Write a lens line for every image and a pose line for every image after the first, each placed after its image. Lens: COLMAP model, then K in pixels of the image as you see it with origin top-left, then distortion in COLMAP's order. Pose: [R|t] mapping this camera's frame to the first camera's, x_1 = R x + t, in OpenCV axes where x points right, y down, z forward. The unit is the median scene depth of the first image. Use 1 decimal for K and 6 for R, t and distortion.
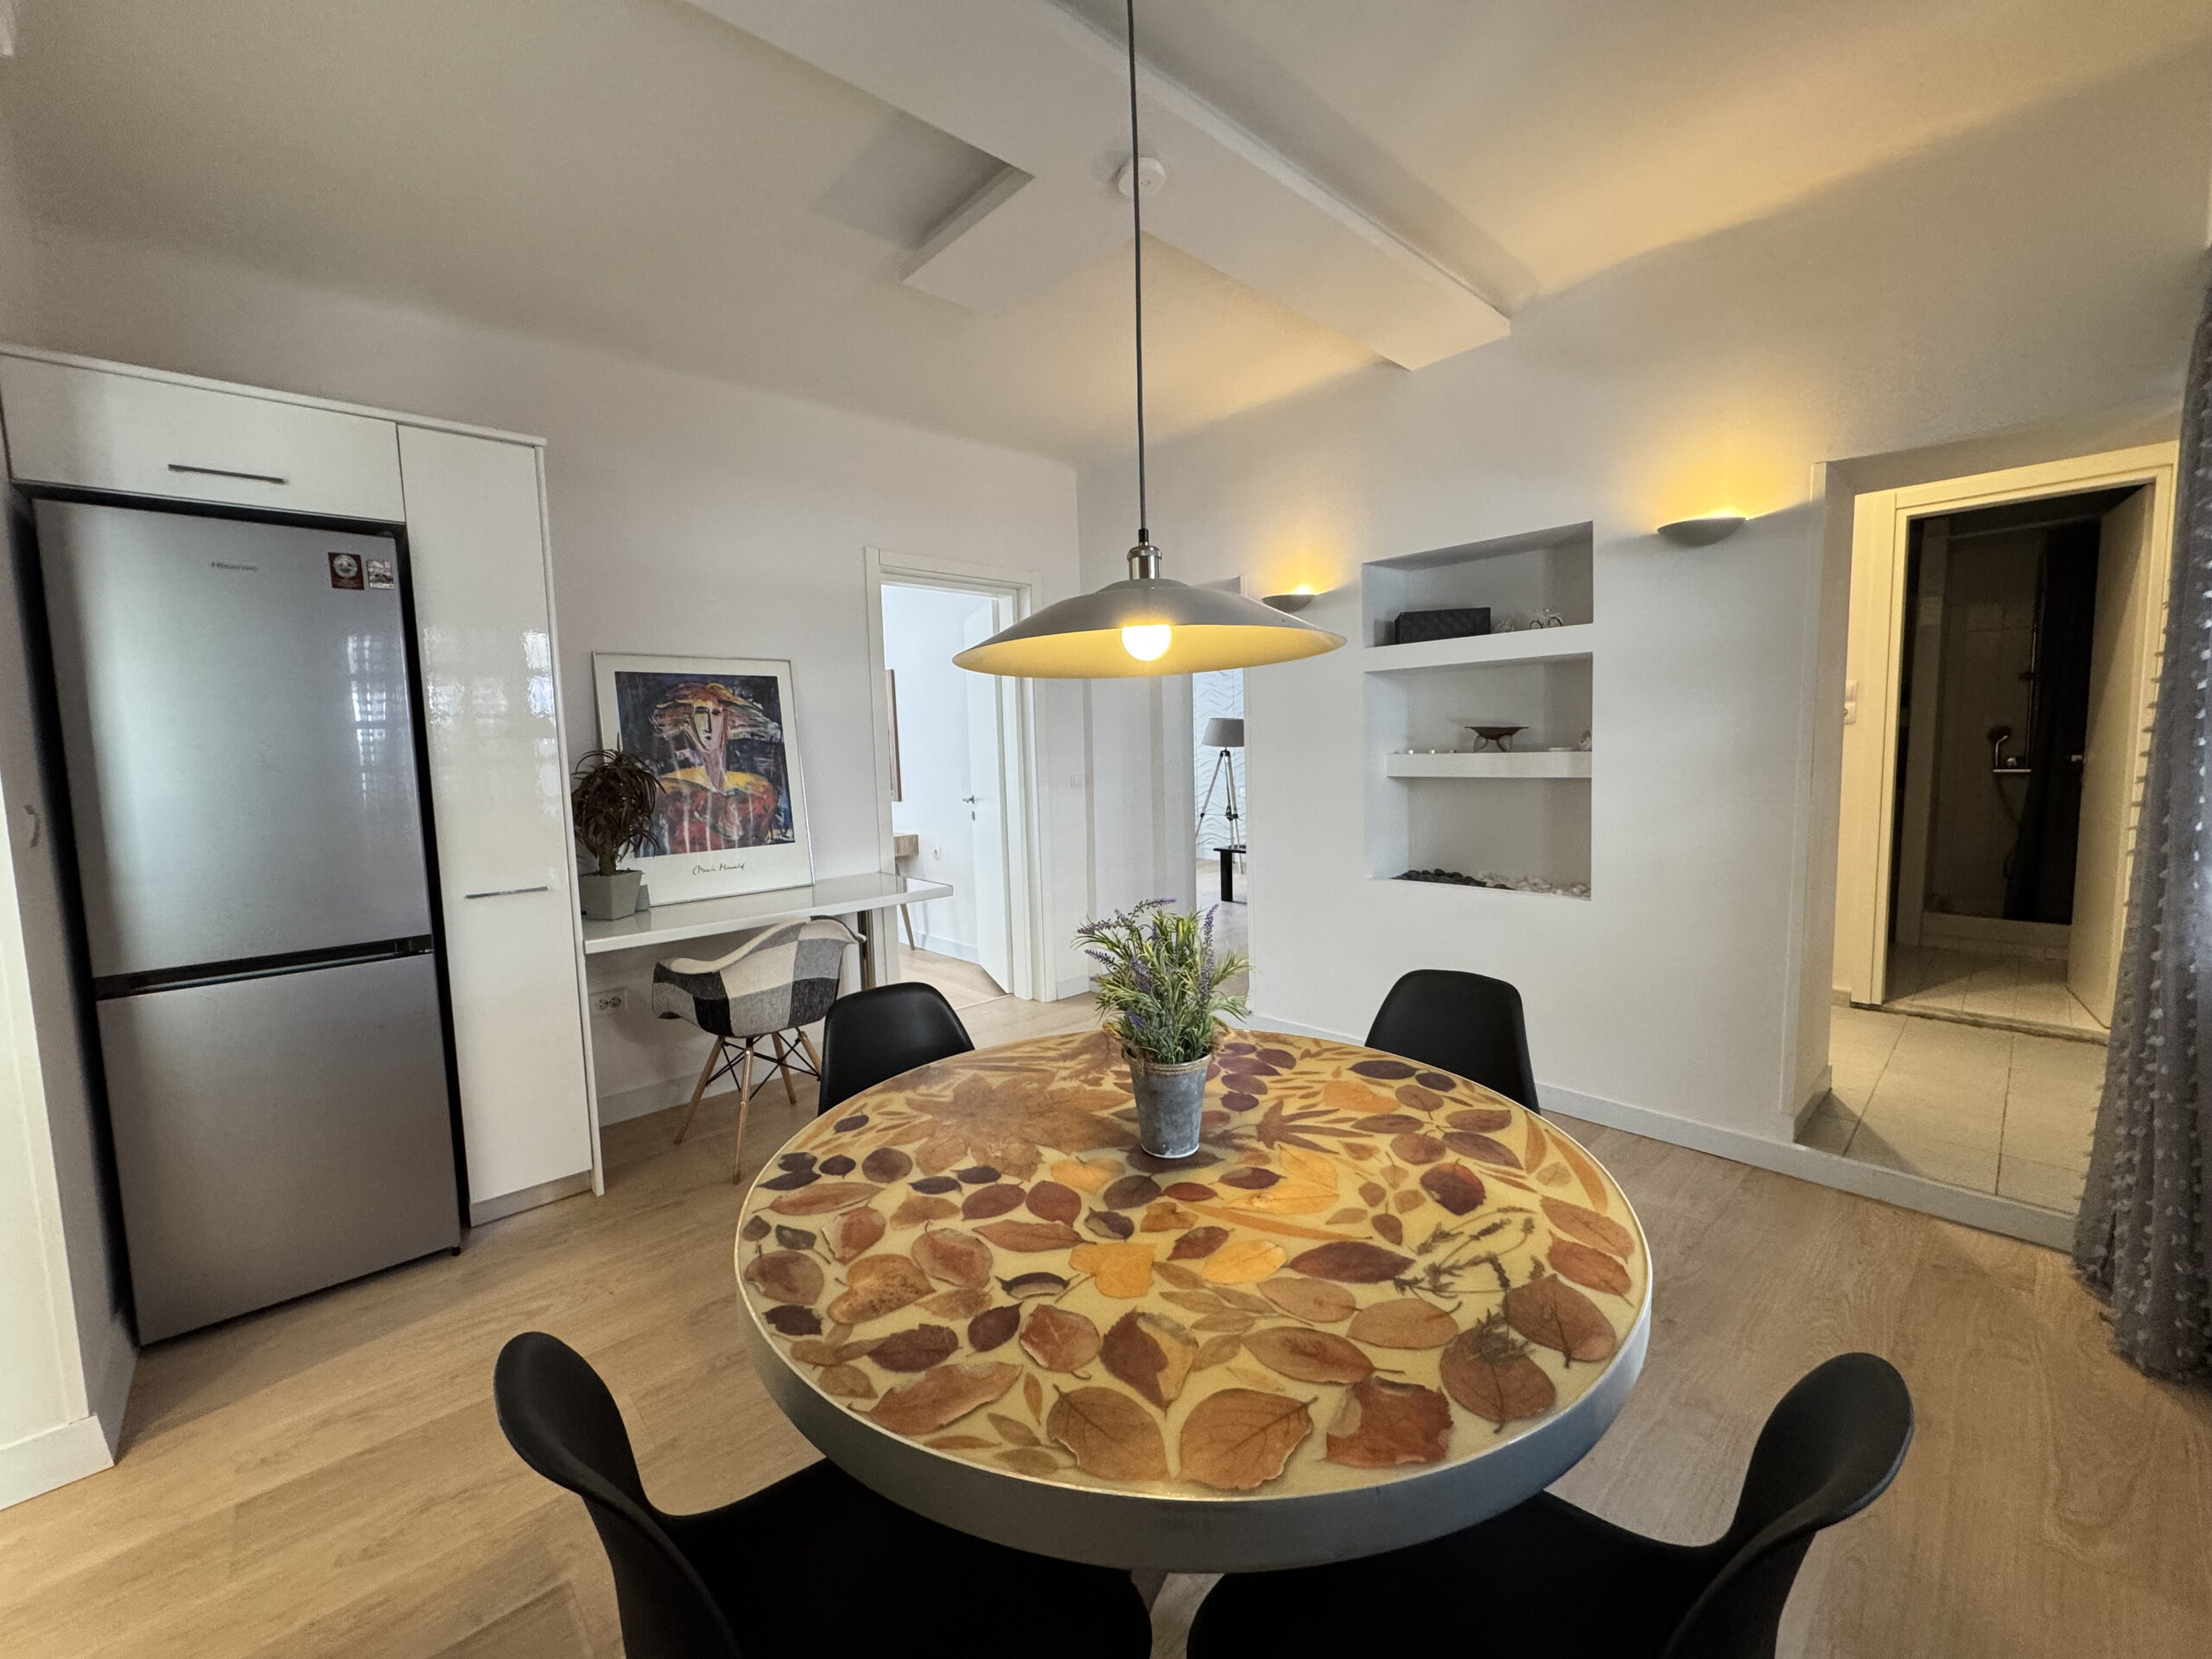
lens RADIAL K [[877.7, 0, 1104.4], [0, 877.7, 824.7], [0, 0, 1]] dist [-0.003121, 0.000489]
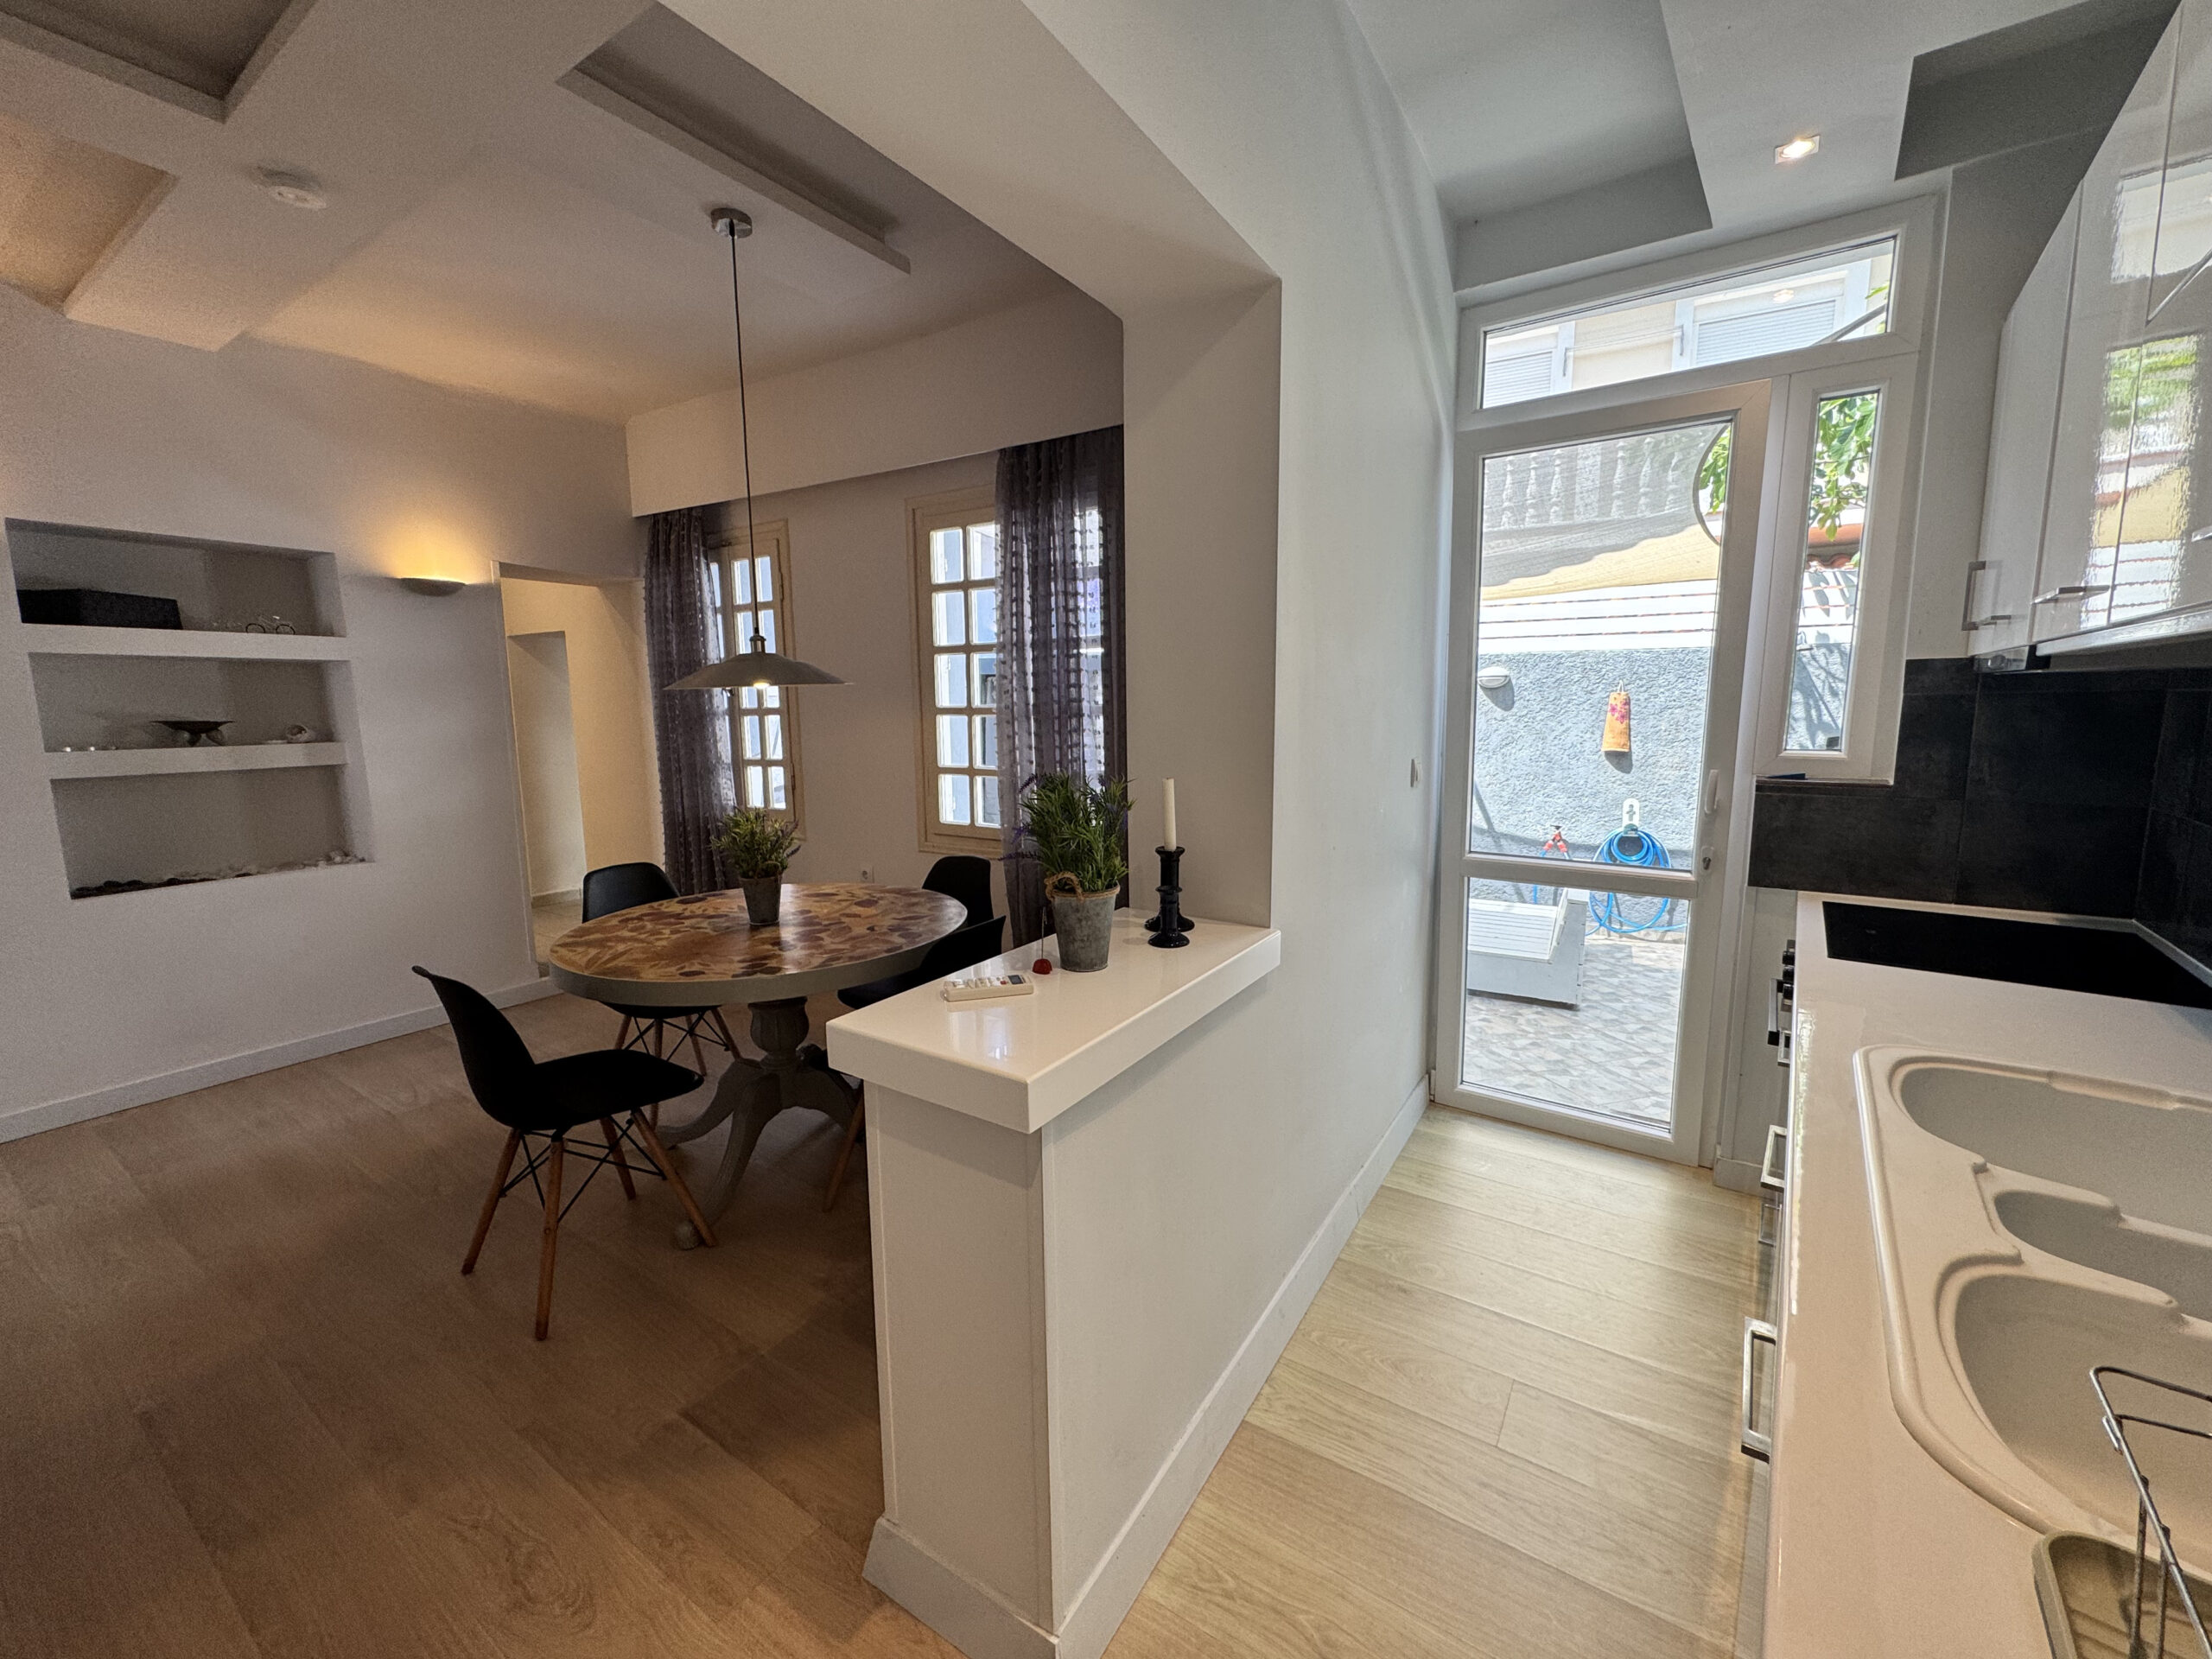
lens RADIAL K [[877.7, 0, 1100.0], [0, 877.7, 823.5], [0, 0, 1]] dist [-0.003121, 0.000489]
pose [[-0.241460, -0.102573, 0.964975, -0.933332], [0.105275, 0.985760, 0.131124, -0.022868], [-0.964684, 0.133249, -0.227223, 0.302016]]
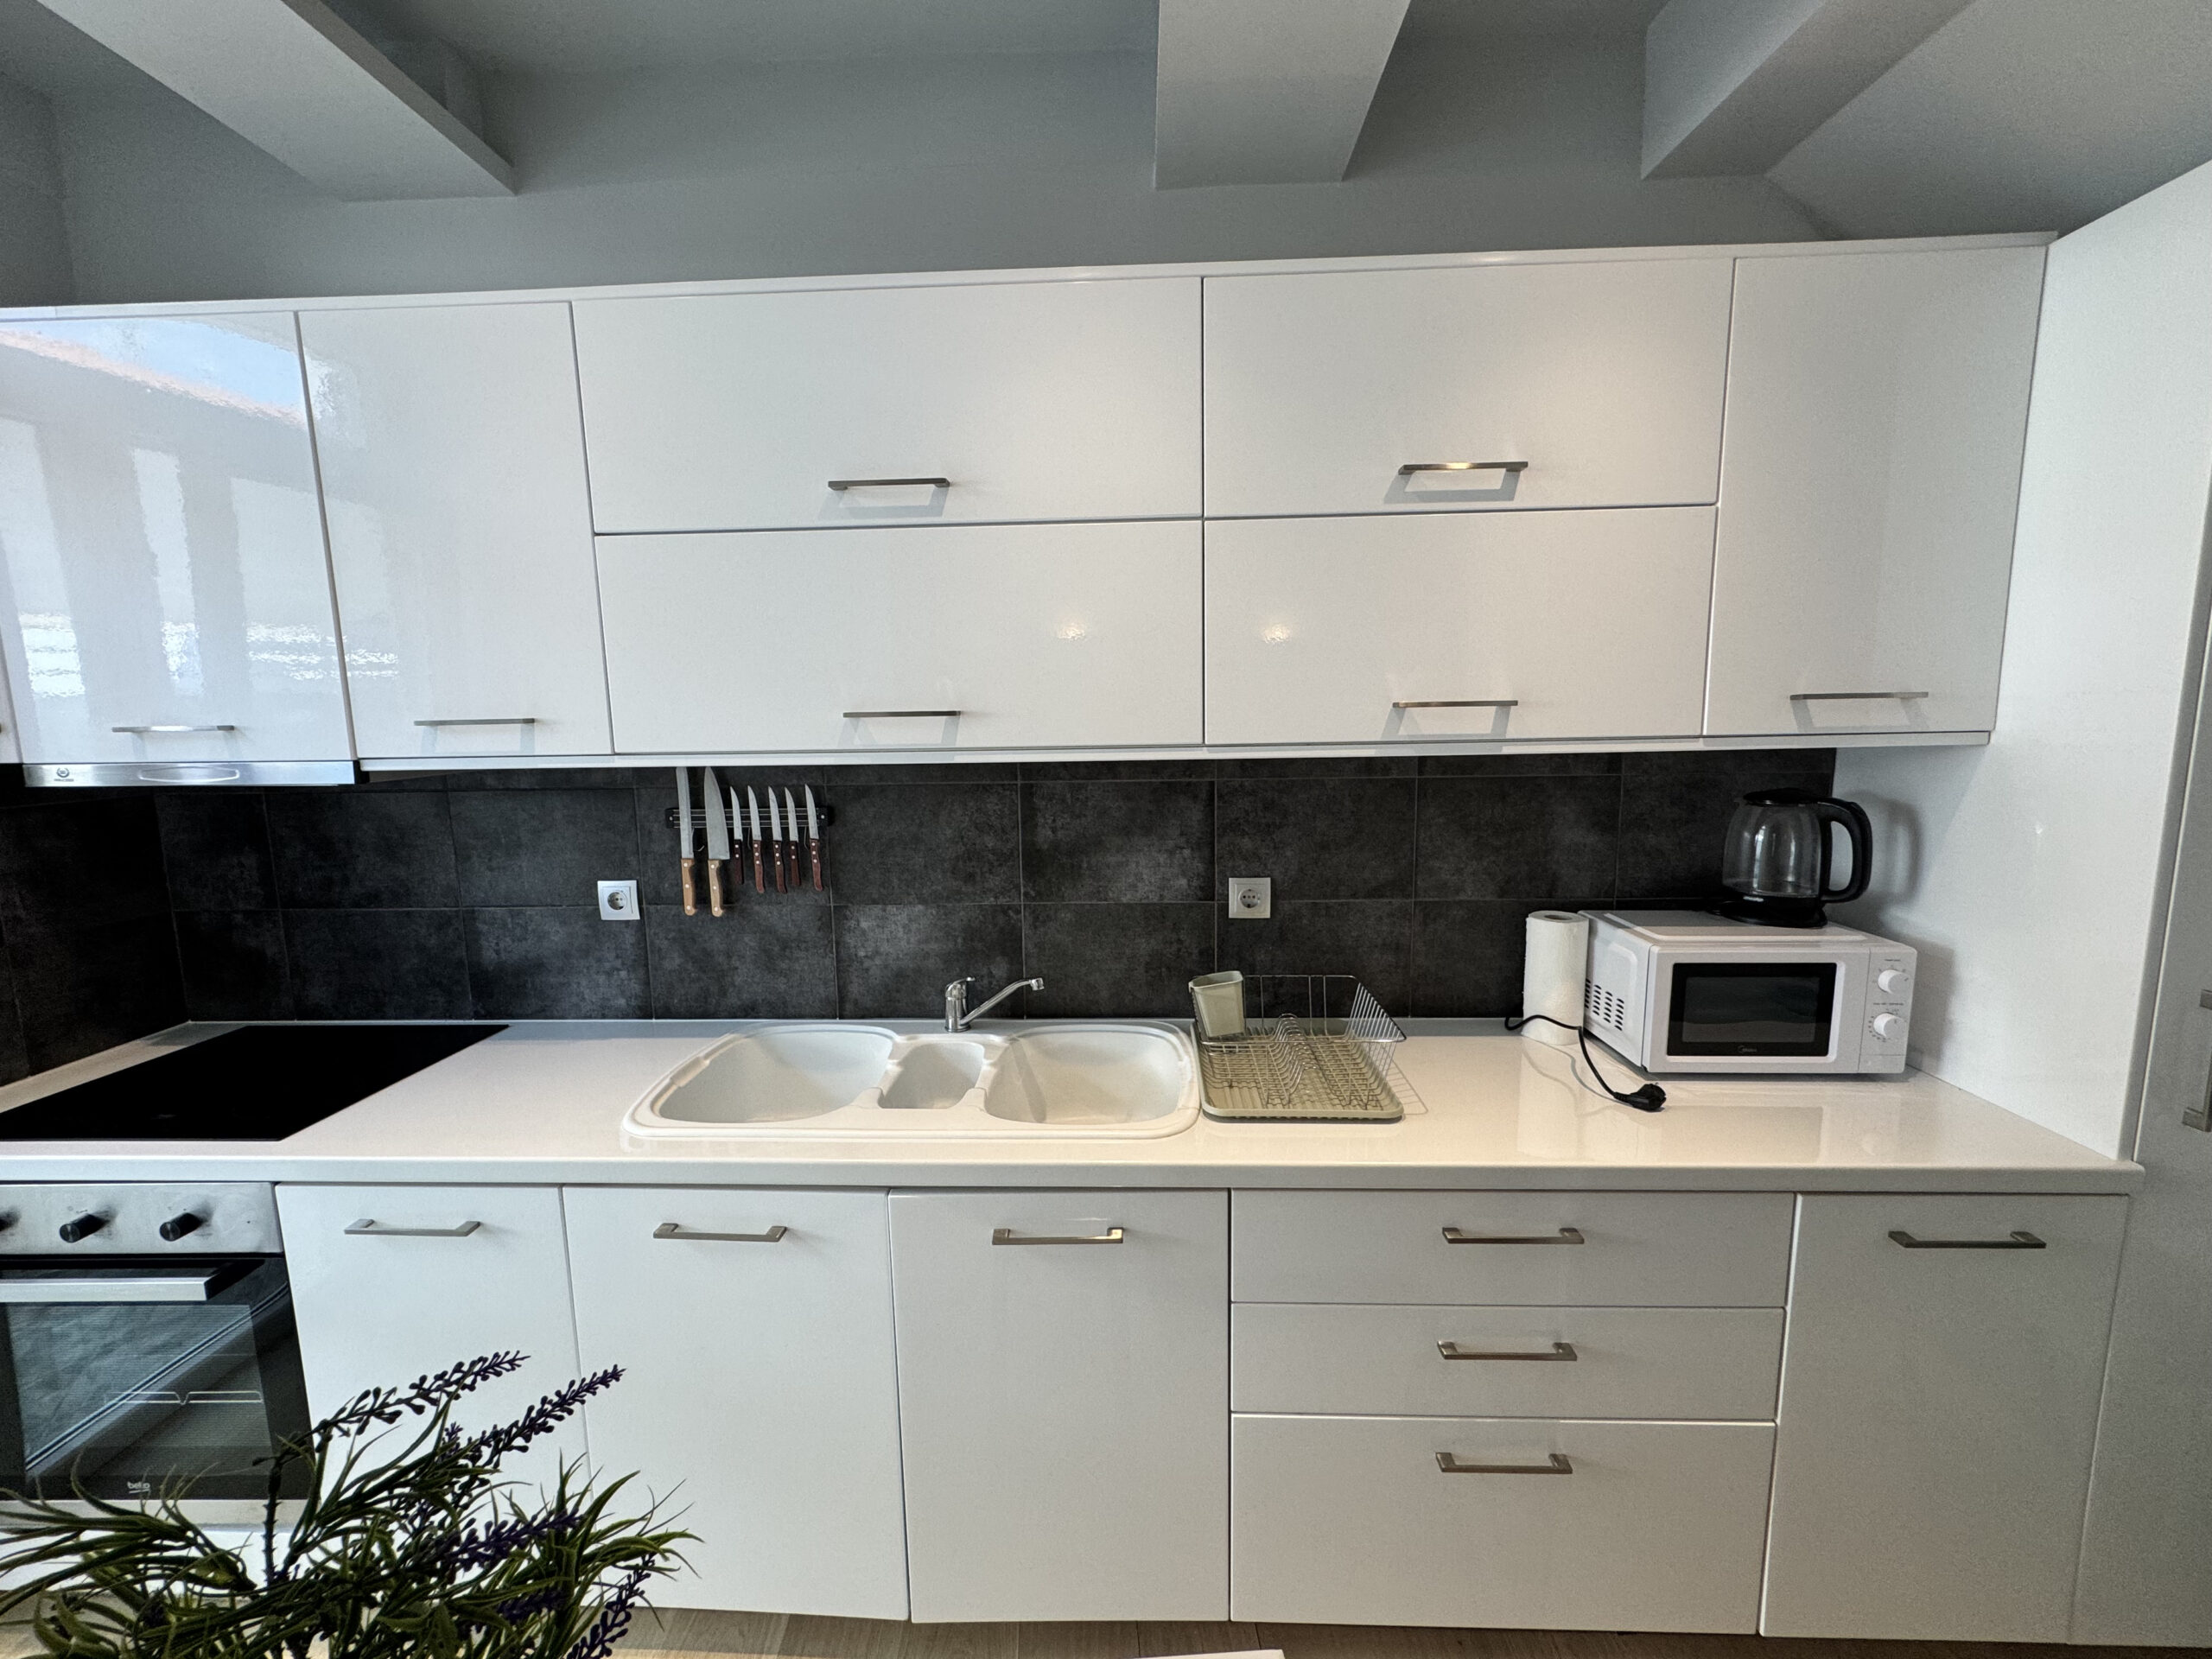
lens RADIAL K [[877.7, 0, 1096.7], [0, 877.7, 823.7], [0, 0, 1]] dist [-0.003121, 0.000489]
pose [[-0.638520, 0.137648, -0.757196, -0.419864], [-0.032515, 0.978172, 0.205238, -0.089462], [0.768918, 0.155669, -0.620106, 0.320667]]
